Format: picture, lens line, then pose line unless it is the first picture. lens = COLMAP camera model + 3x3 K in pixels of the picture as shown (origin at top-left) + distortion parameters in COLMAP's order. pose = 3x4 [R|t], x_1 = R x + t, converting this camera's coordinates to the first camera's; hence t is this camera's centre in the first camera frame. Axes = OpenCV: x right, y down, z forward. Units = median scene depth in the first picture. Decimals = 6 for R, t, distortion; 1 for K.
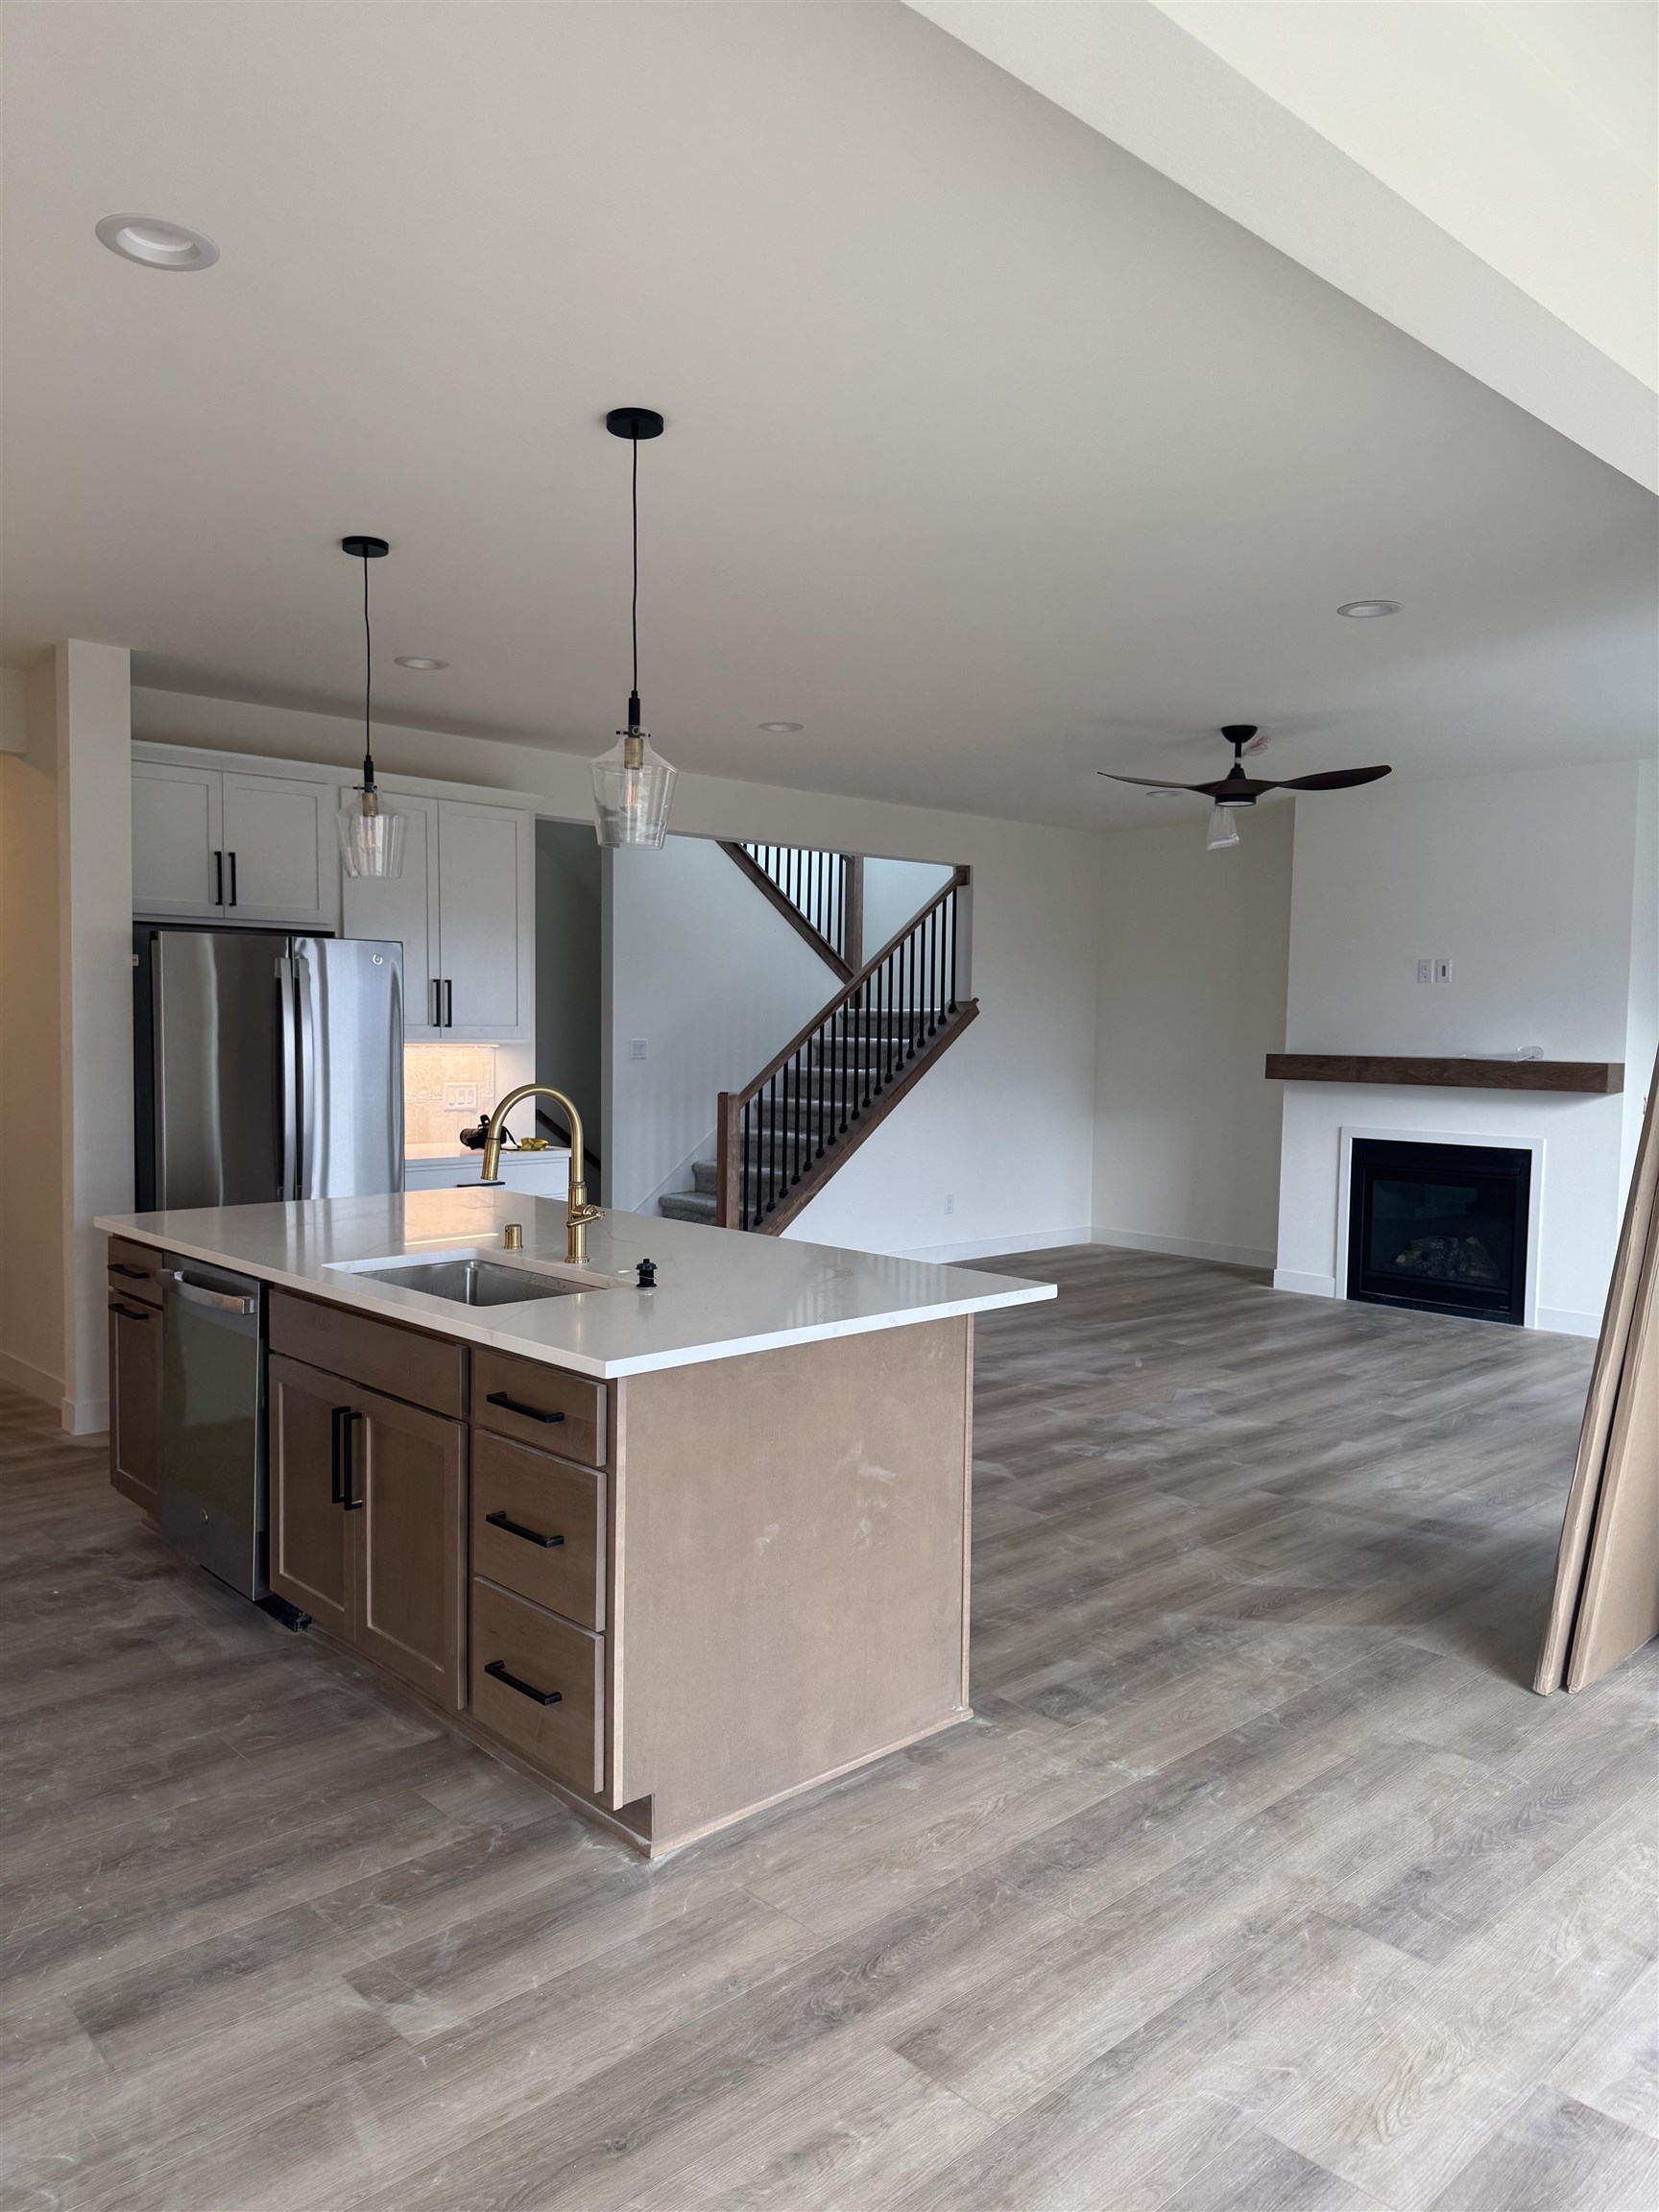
lens RADIAL K [[1542.8, 0, 828.0], [0, 1542.8, 1102.6], [0, 0, 1]] dist [0.039342, -0.071073]
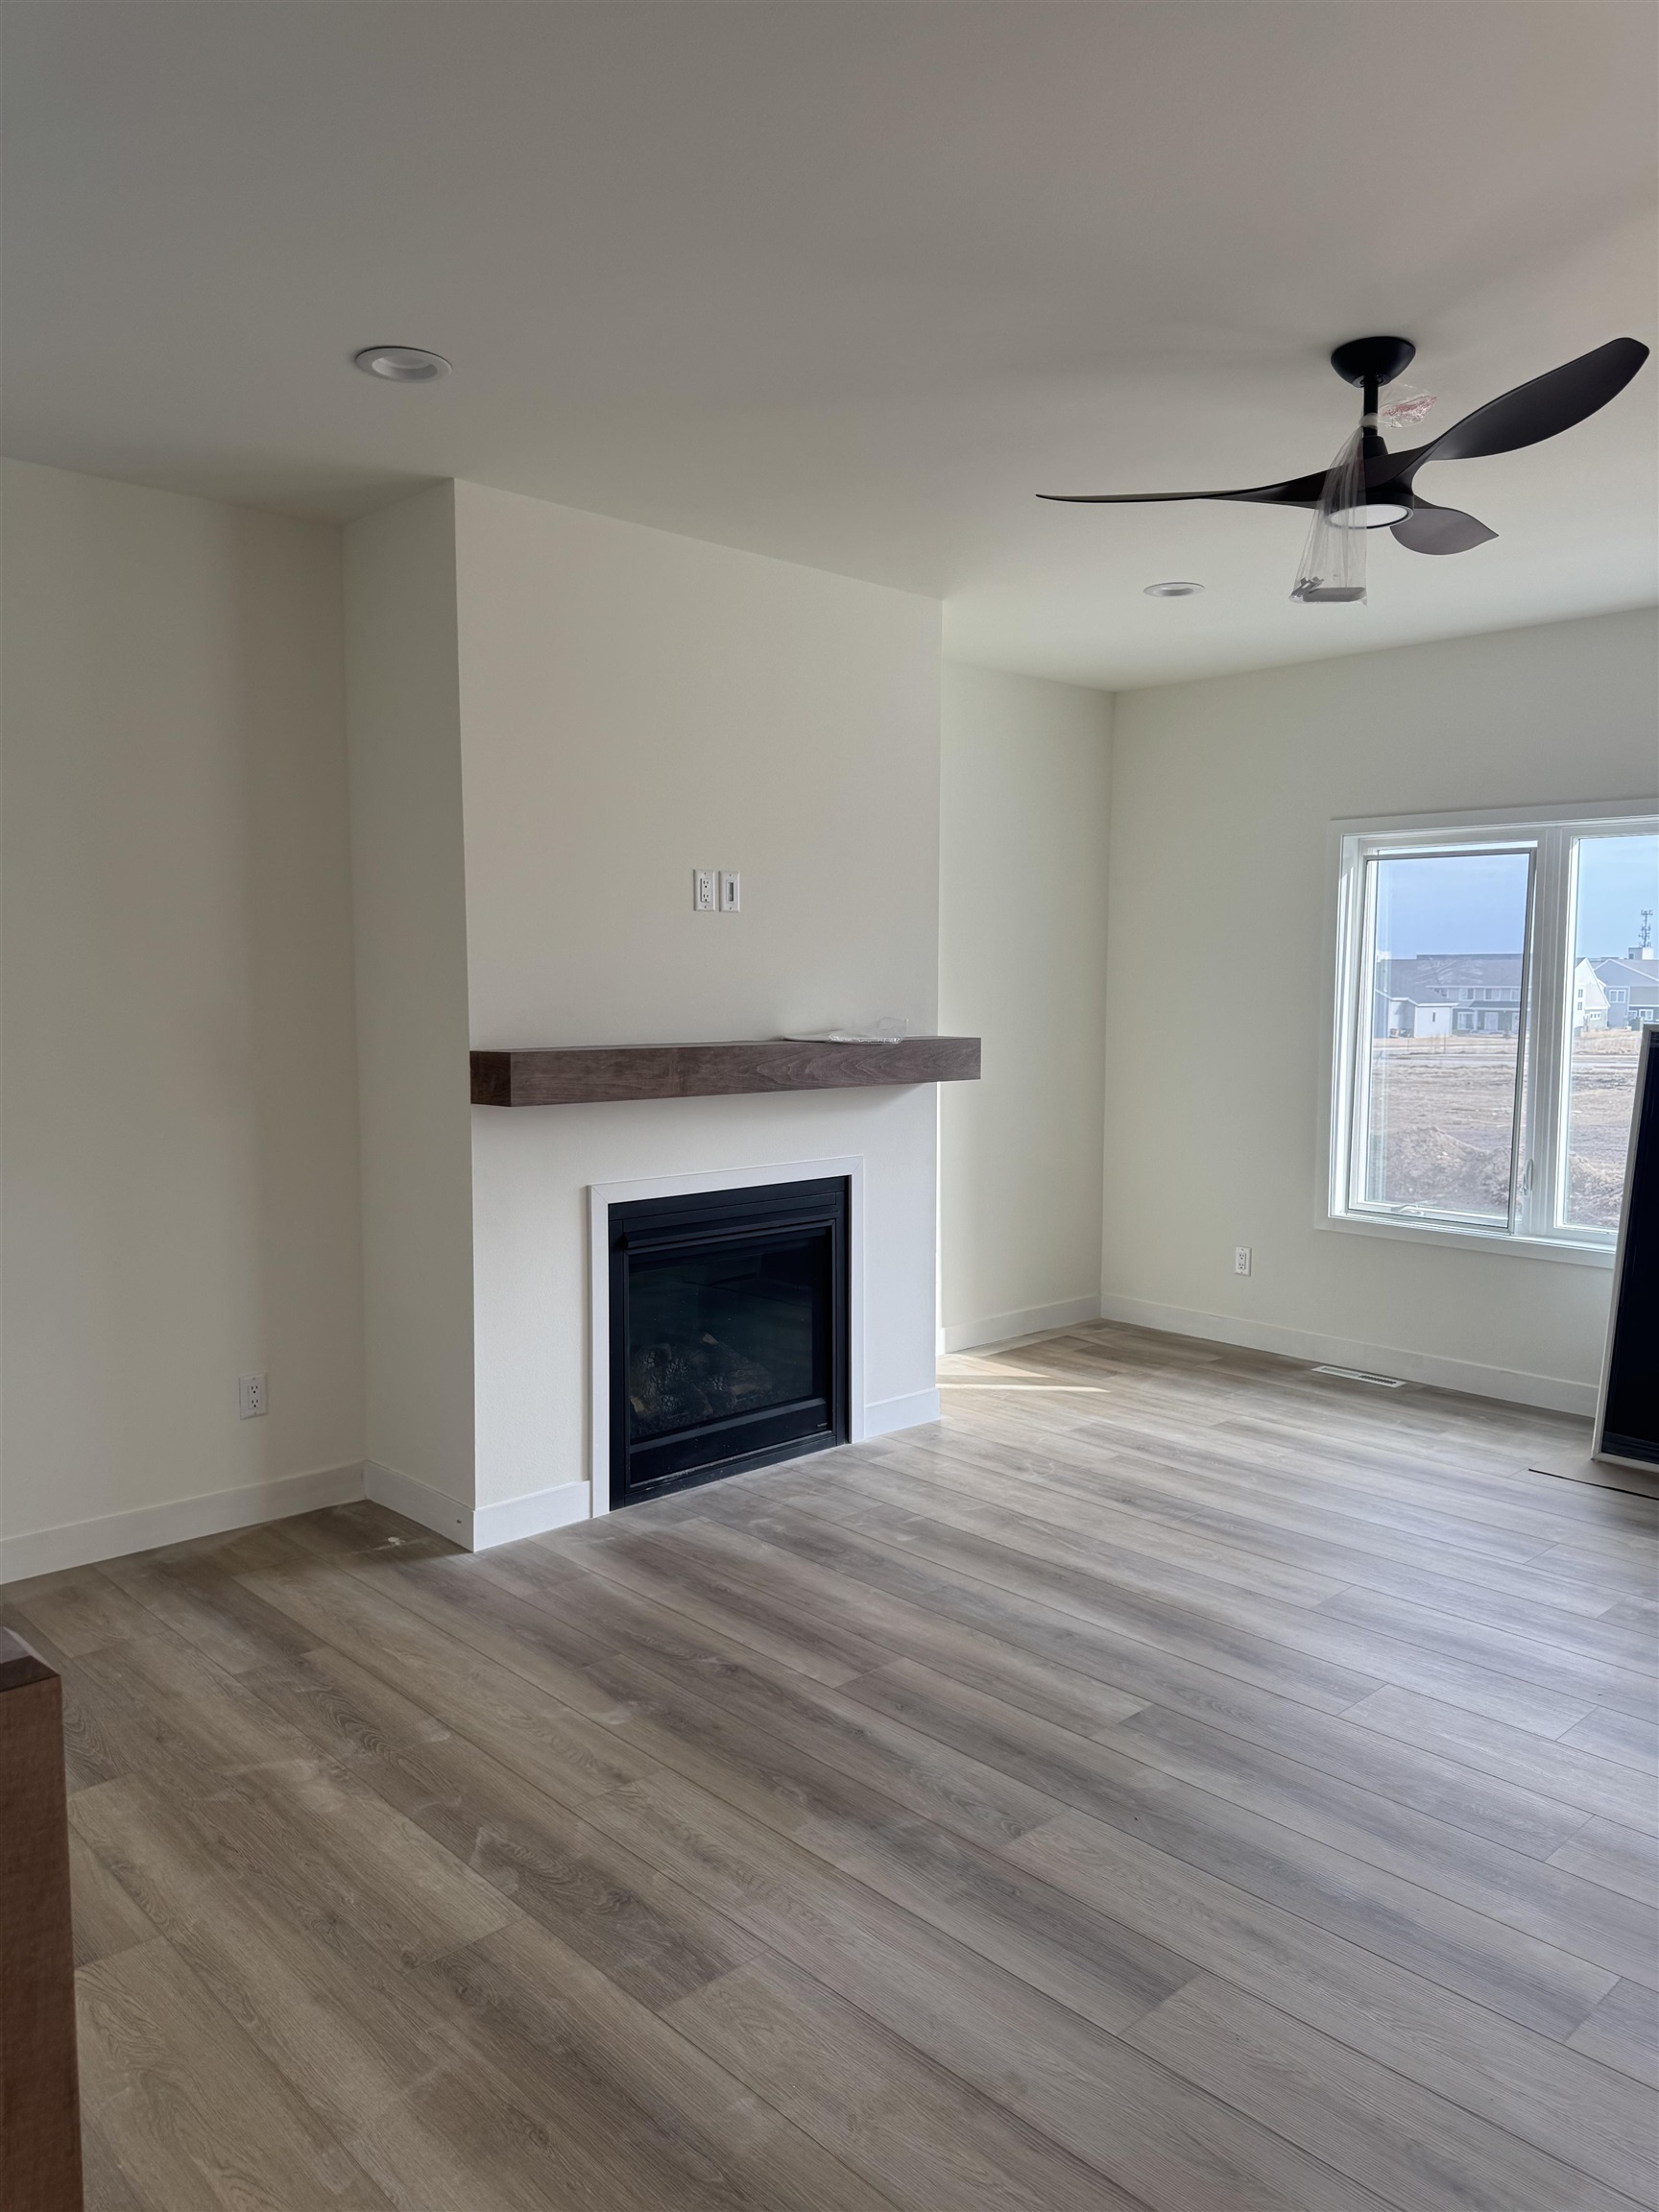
lens RADIAL K [[1542.8, 0, 832.1], [0, 1542.8, 1101.5], [0, 0, 1]] dist [0.039342, -0.071073]
pose [[0.014453, -0.092729, 0.995587, -0.175811], [0.051373, 0.994444, 0.091876, -0.056948], [-0.998575, 0.049818, 0.019136, 0.946376]]
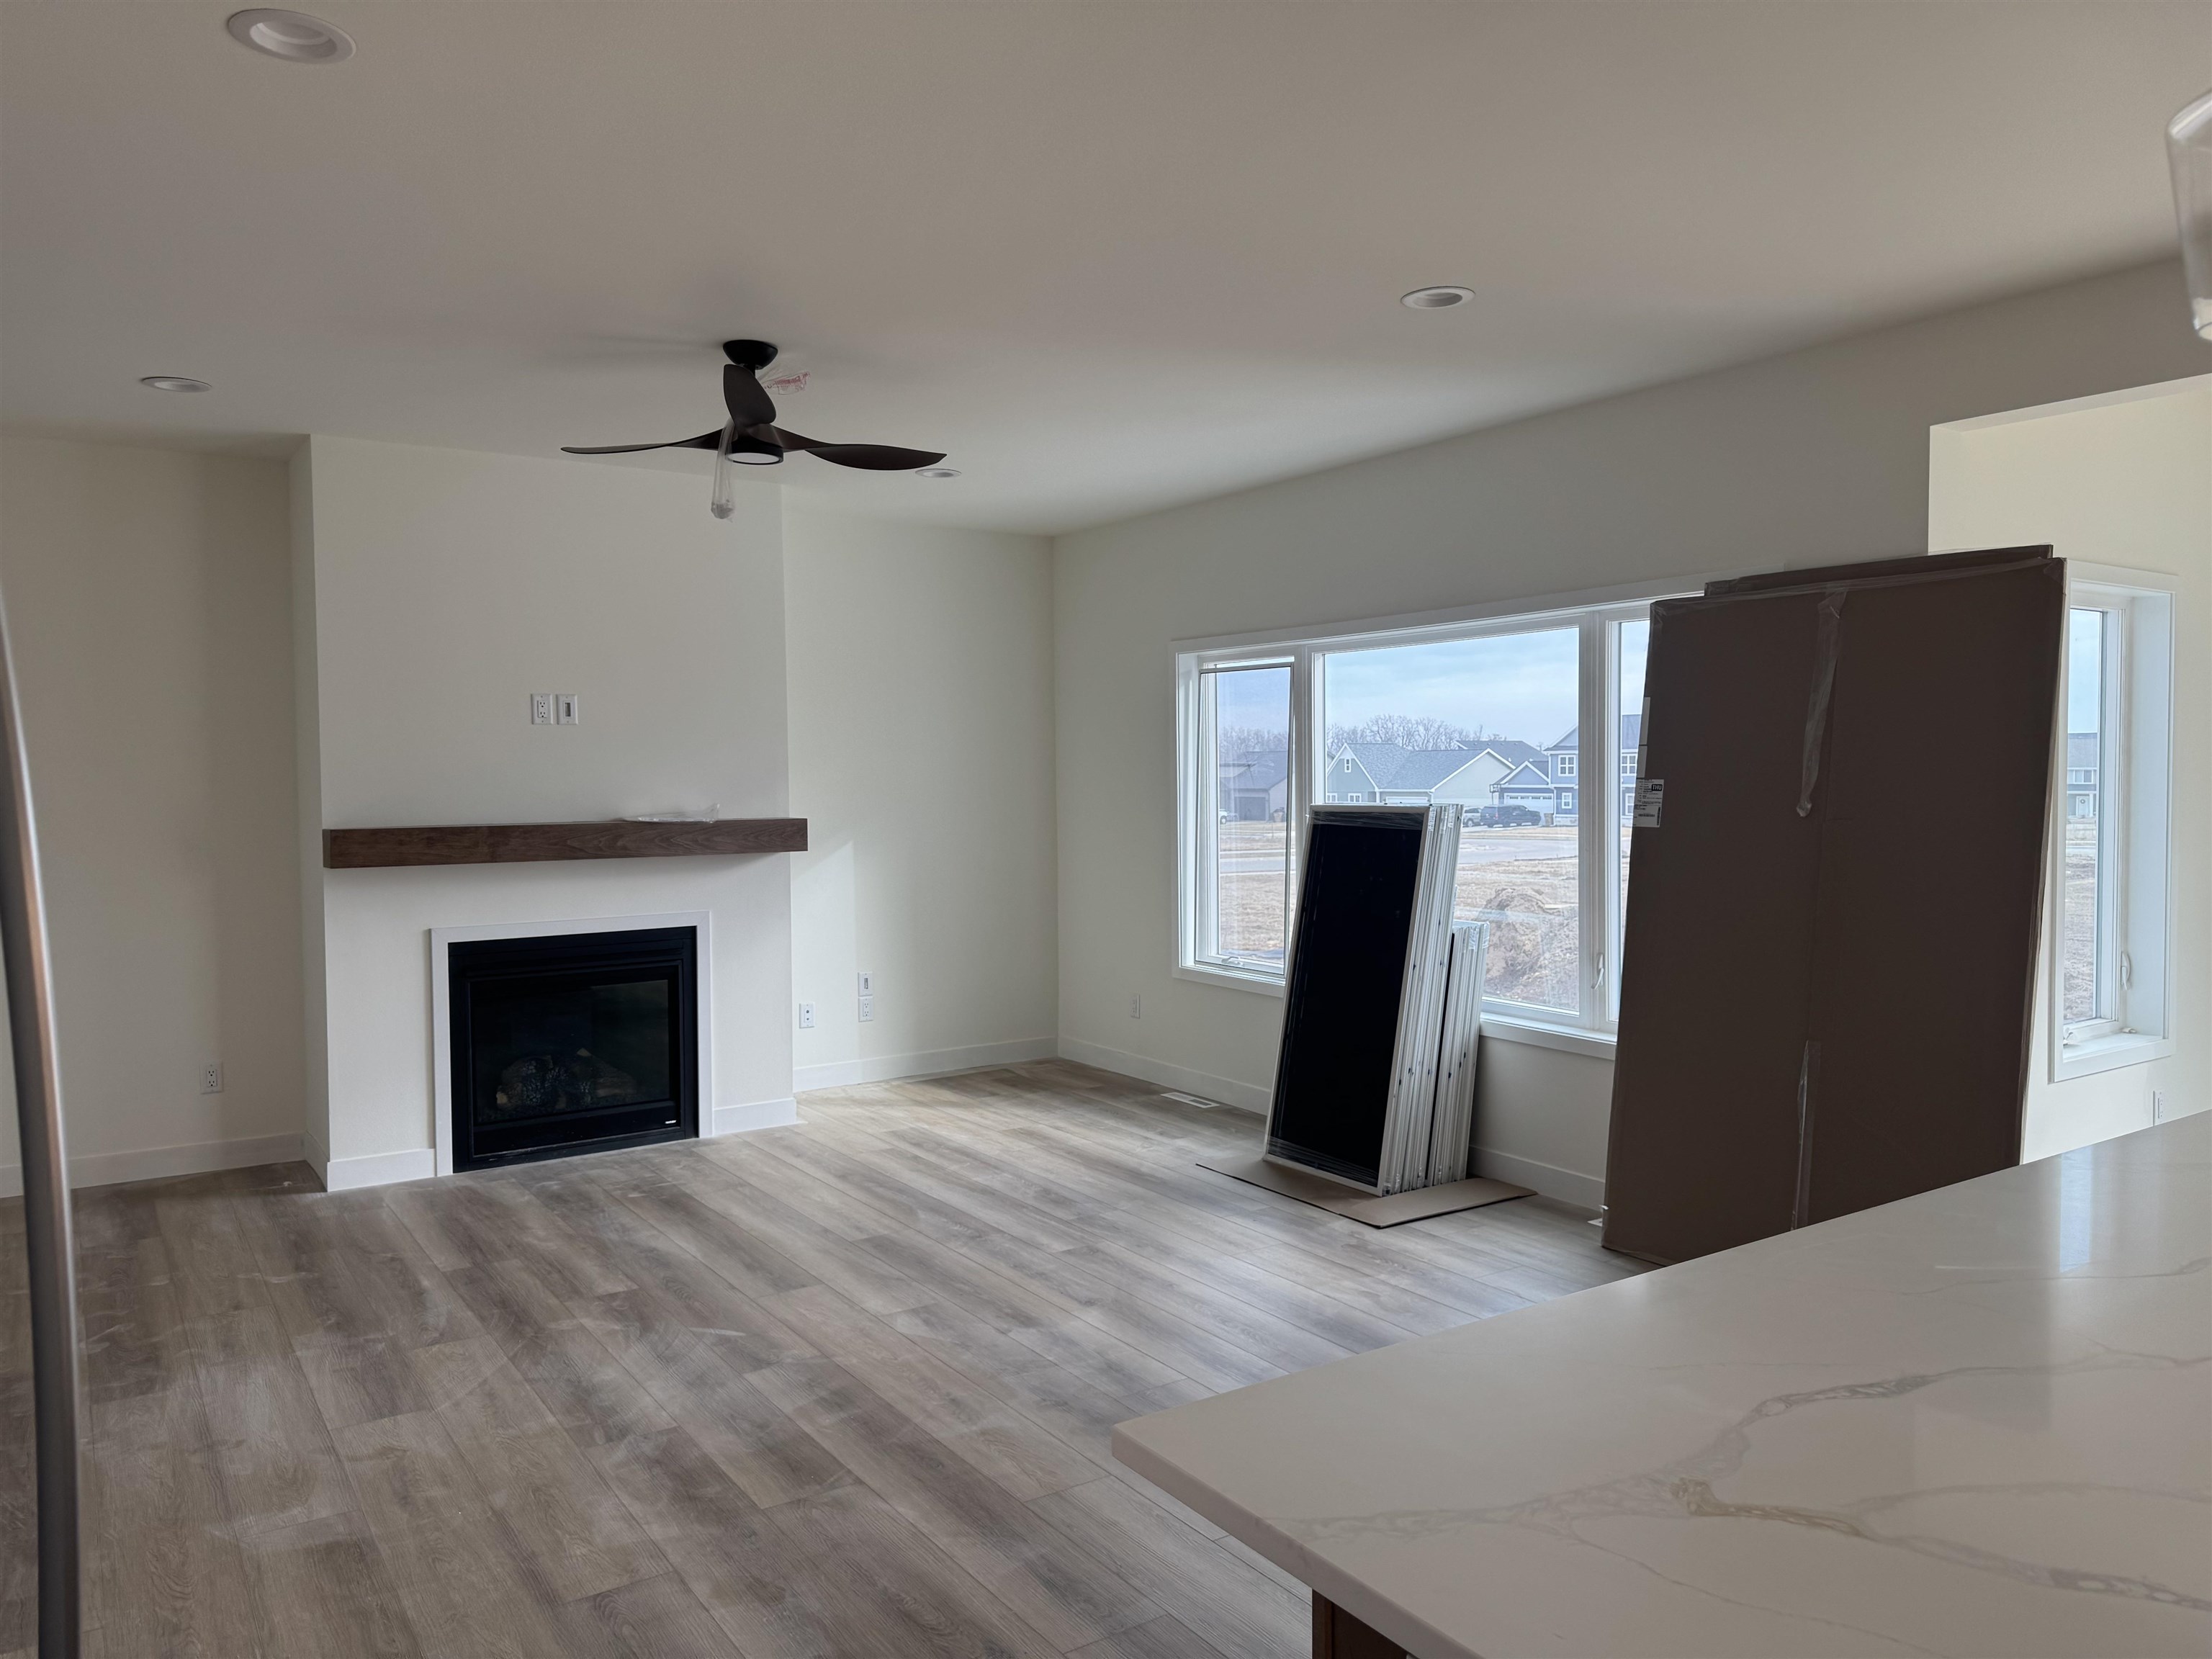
lens RADIAL K [[1542.8, 0, 1167.8], [0, 1542.8, 813.3], [0, 0, 1]] dist [0.039342, -0.071073]
pose [[0.145681, -0.043906, 0.988357, -0.314579], [0.061079, 0.997508, 0.035310, -0.041899], [-0.987444, 0.055224, 0.148000, 0.593092]]
